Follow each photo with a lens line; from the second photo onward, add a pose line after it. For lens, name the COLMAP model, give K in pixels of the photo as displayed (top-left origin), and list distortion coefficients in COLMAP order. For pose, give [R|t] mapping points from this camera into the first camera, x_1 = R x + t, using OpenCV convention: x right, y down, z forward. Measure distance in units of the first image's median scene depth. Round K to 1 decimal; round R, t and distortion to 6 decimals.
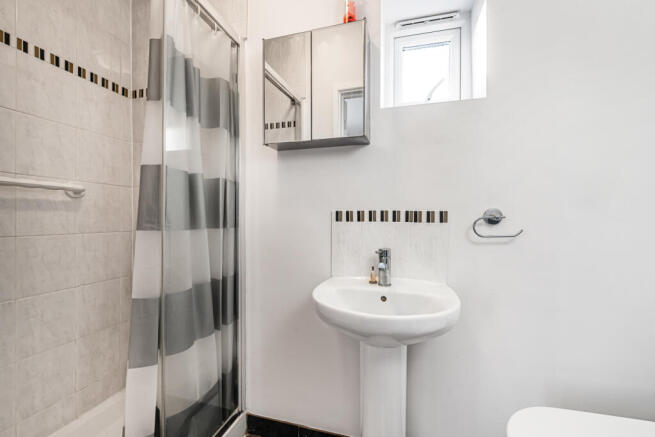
lens RADIAL K [[267.6, 0, 329.7], [0, 267.6, 215.4], [0, 0, 1]] dist [0.000351, -0.000831]
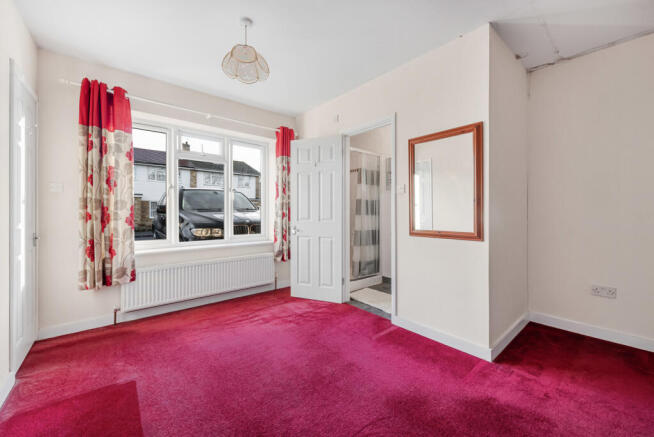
lens RADIAL K [[267.2, 0, 327.4], [0, 267.2, 216.4], [0, 0, 1]] dist [0.000351, -0.000831]
pose [[0.843803, -0.000219, -0.536653, 0.895199], [-0.001457, 0.999995, -0.002699, 0.077445], [0.536651, 0.003060, 0.843799, -2.150198]]
